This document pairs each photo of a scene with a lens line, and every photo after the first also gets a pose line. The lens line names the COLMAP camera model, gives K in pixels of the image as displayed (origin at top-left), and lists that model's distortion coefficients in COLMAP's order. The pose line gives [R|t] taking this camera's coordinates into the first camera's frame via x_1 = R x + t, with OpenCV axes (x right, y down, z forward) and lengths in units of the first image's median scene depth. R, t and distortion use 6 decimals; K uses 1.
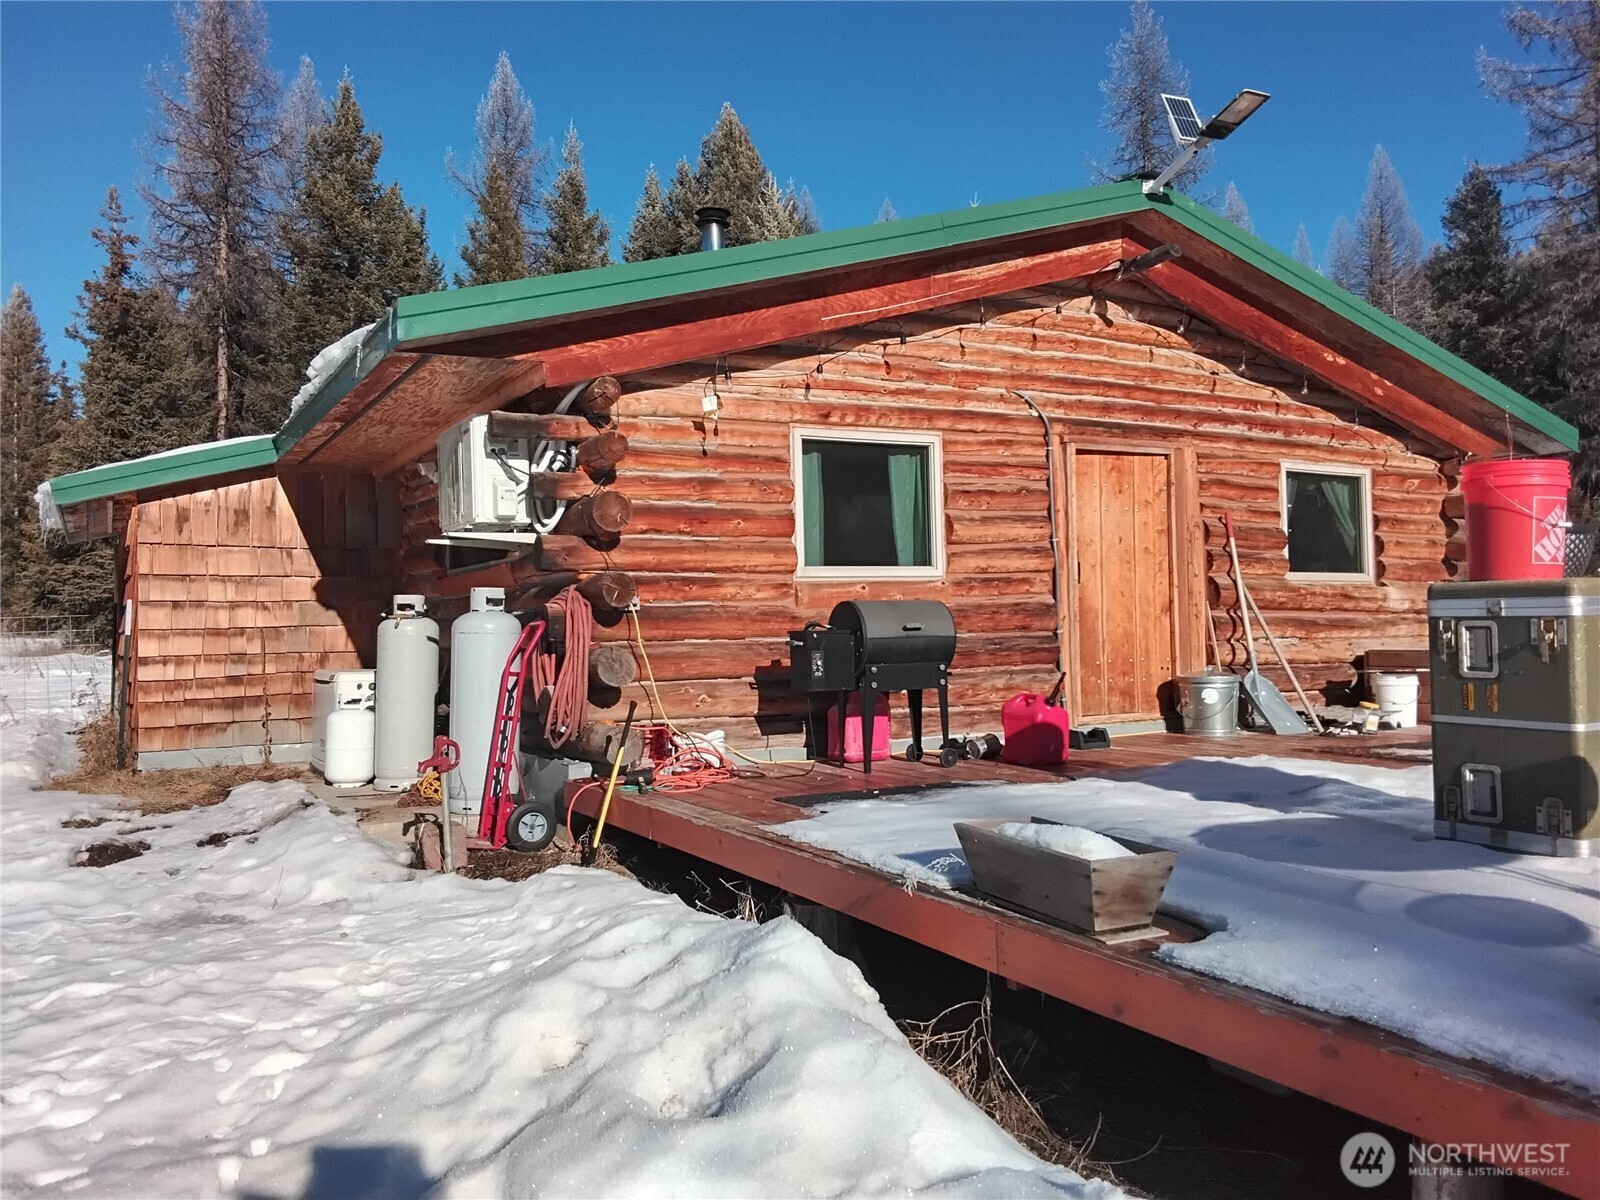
lens RADIAL K [[1241.6, 0, 801.9], [0, 1241.6, 597.6], [0, 0, 1]] dist [0.095777, -0.116236]
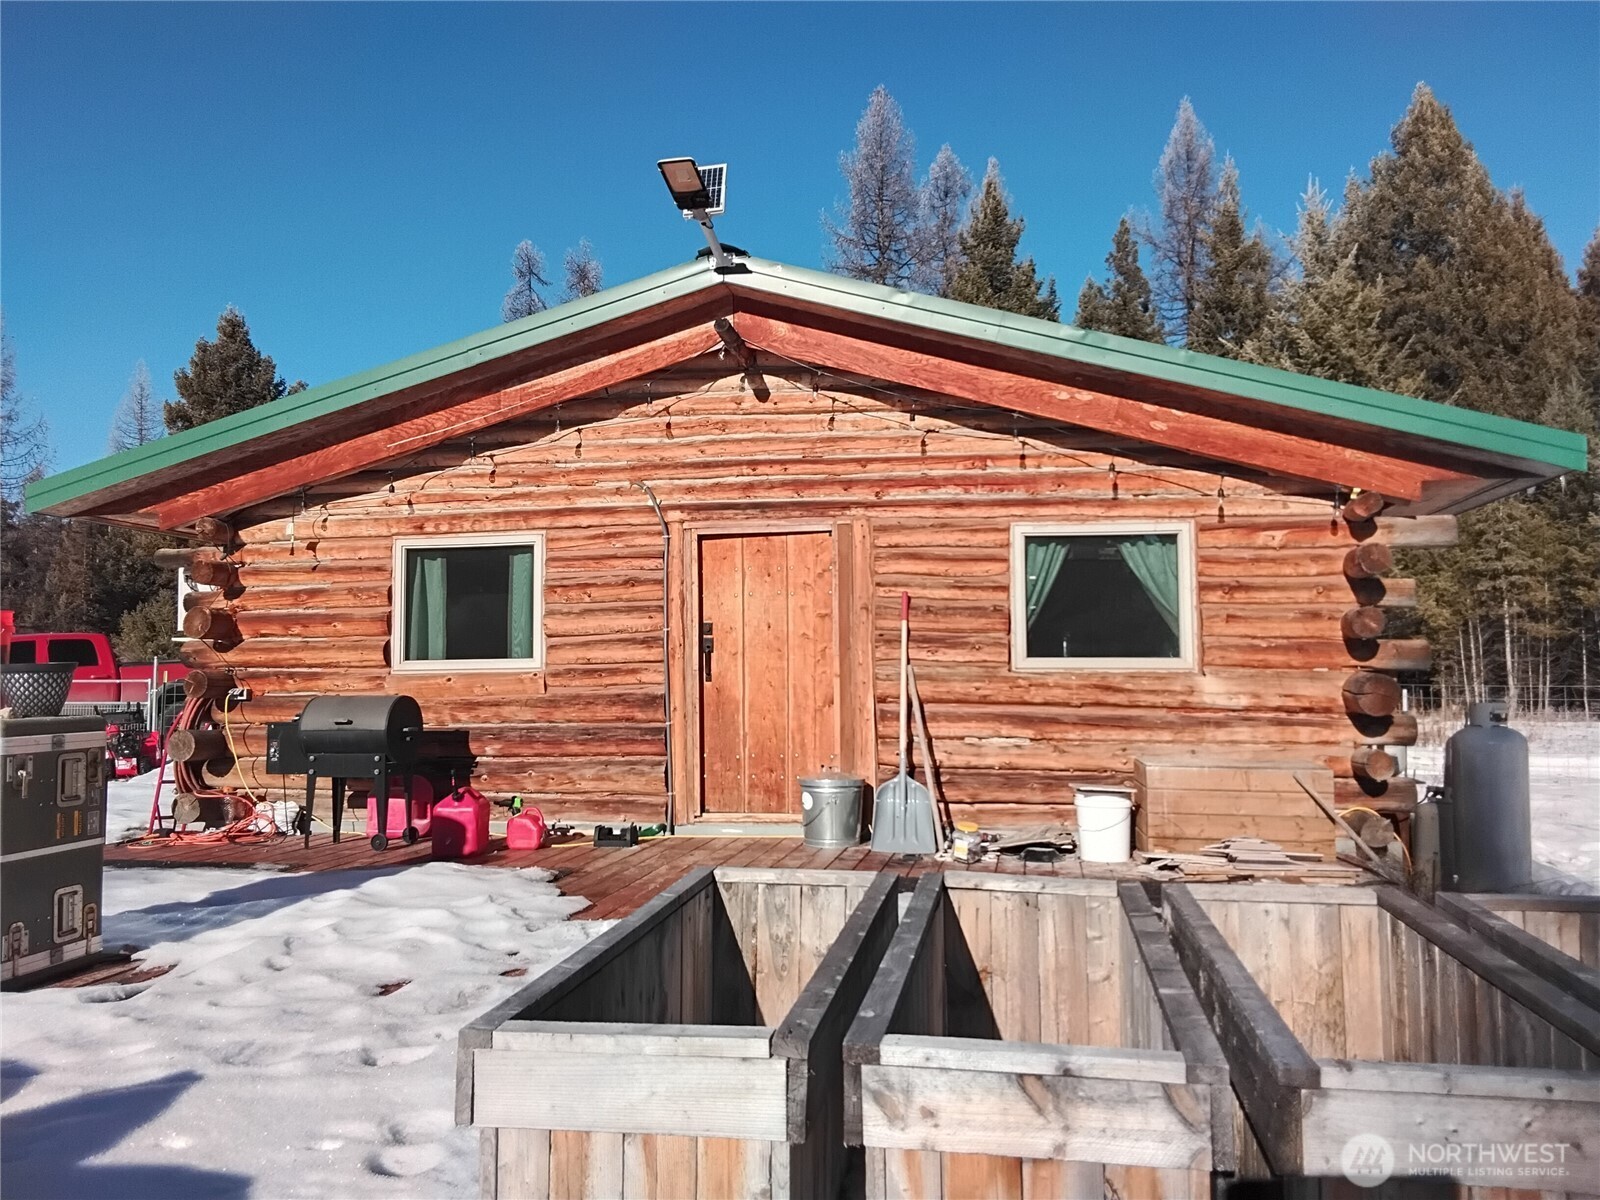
lens RADIAL K [[1241.6, 0, 804.2], [0, 1241.6, 583.3], [0, 0, 1]] dist [0.095777, -0.116236]
pose [[0.773786, -0.032811, -0.632596, 0.920608], [0.005708, 0.998978, -0.044833, -0.038526], [0.633421, 0.031081, 0.773183, 0.314259]]
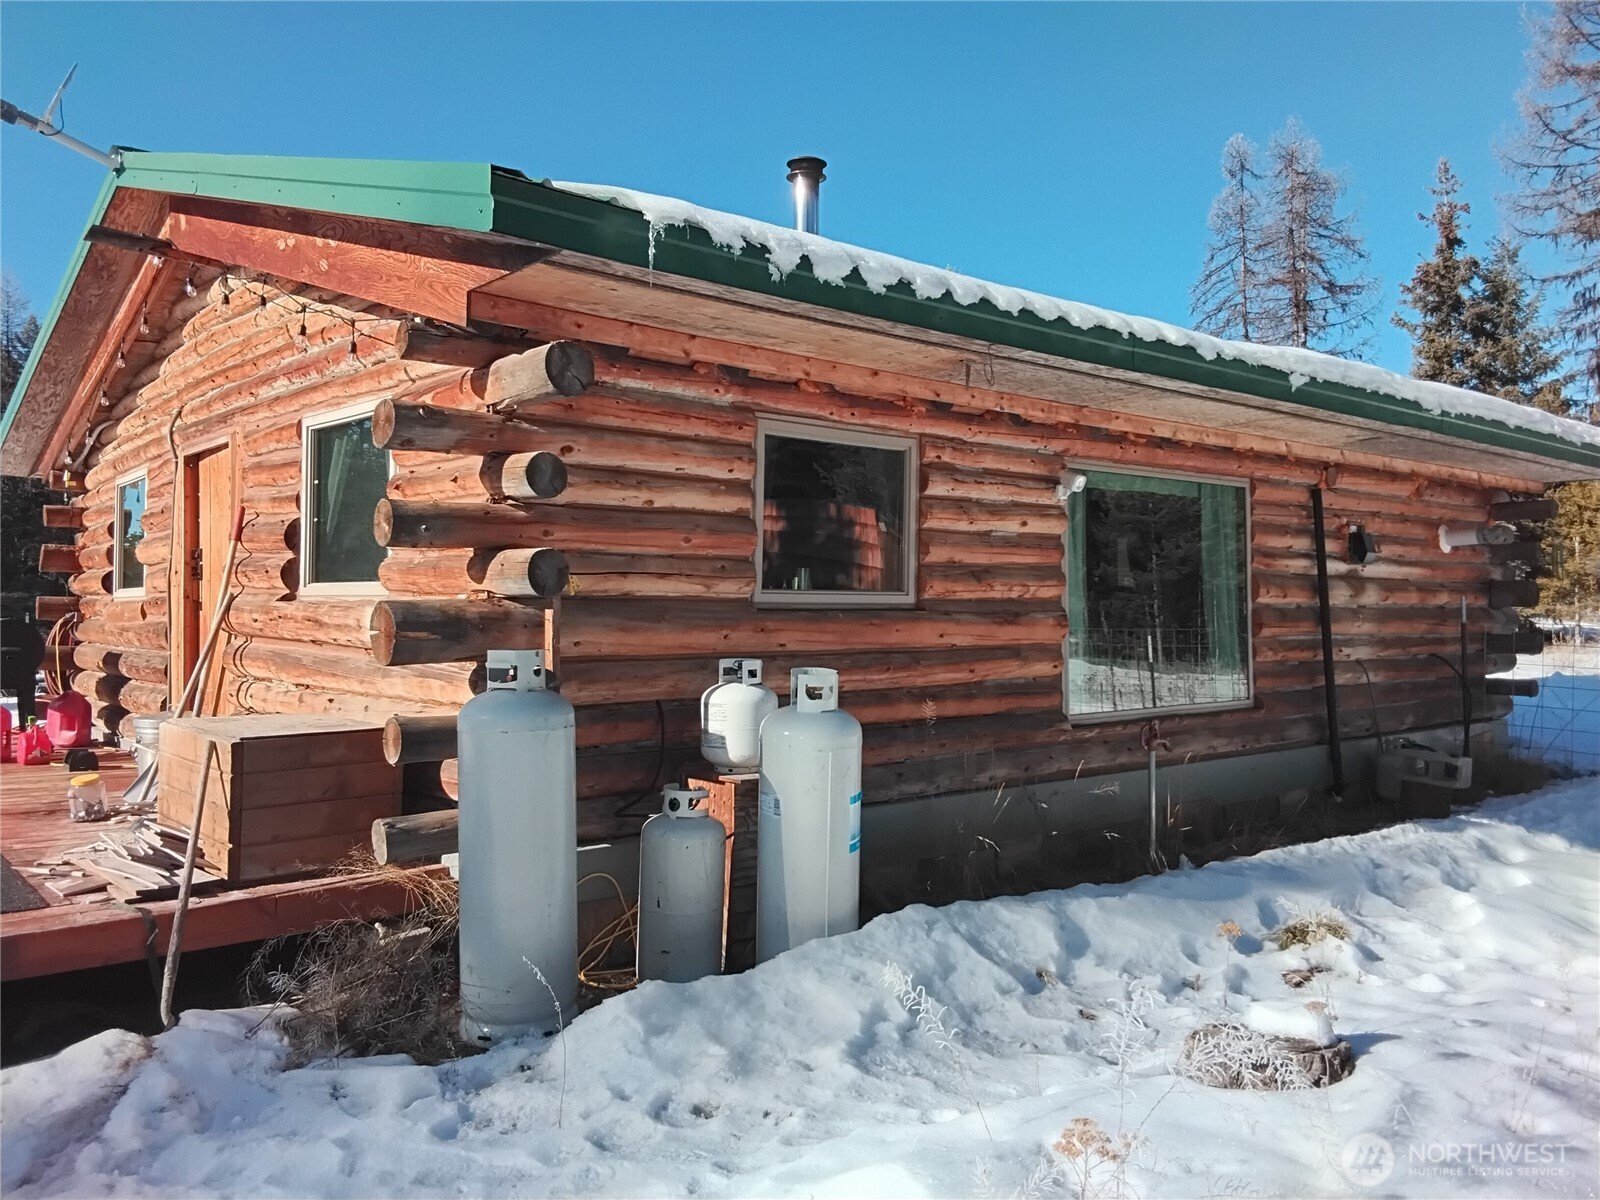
lens RADIAL K [[1241.6, 0, 806.4], [0, 1241.6, 593.1], [0, 0, 1]] dist [0.095777, -0.116236]
pose [[0.188232, 0.004052, -0.982116, 1.263569], [0.014471, 0.999871, 0.006899, -0.018274], [0.982018, -0.015511, 0.188149, 1.313747]]
